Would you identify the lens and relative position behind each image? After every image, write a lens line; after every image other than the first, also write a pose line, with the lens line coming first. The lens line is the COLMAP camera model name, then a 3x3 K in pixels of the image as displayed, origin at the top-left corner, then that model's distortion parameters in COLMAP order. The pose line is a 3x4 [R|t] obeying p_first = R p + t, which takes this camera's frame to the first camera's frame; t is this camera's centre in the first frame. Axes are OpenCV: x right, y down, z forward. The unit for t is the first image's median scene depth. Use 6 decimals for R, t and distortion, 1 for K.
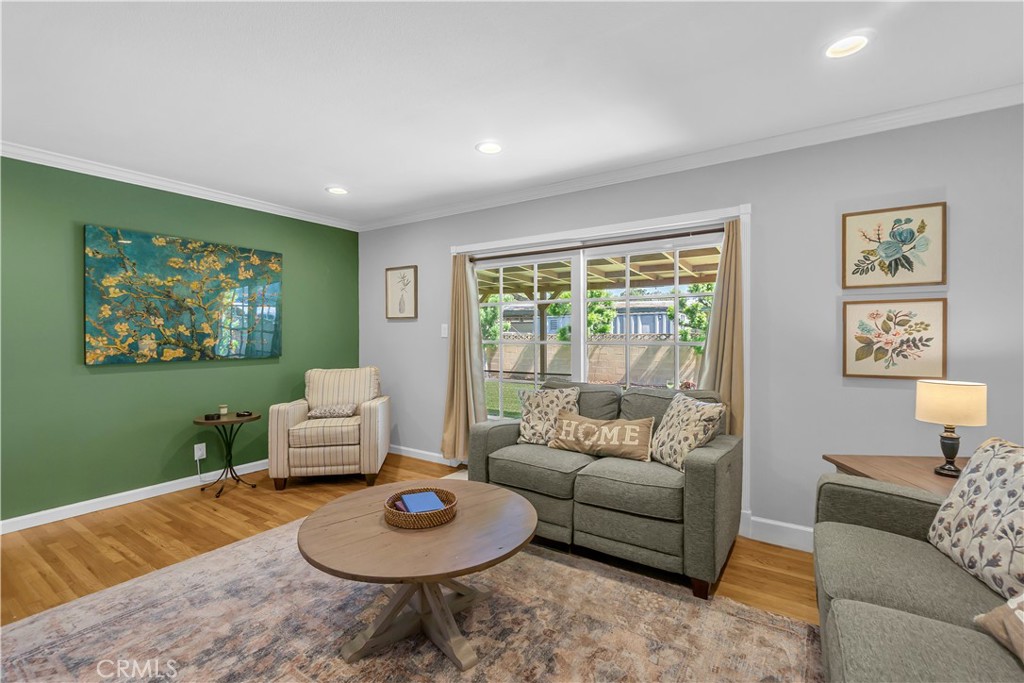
lens RADIAL K [[450.3, 0, 510.1], [0, 450.3, 334.4], [0, 0, 1]] dist [-0.001583, 0.001398]
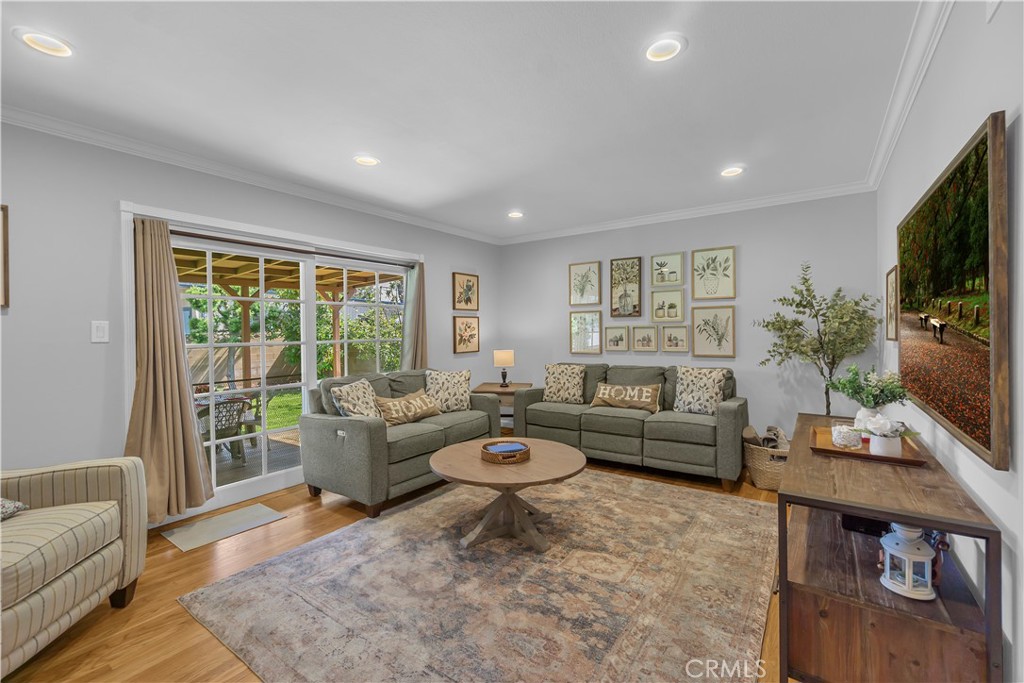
lens RADIAL K [[440.1, 0, 506.3], [0, 440.1, 340.2], [0, 0, 1]] dist [0.000144, 0.000474]
pose [[0.026263, -0.017512, 0.999502, -1.254622], [0.018778, 0.999679, 0.017022, 0.004718], [-0.999479, 0.018322, 0.026583, 0.754575]]
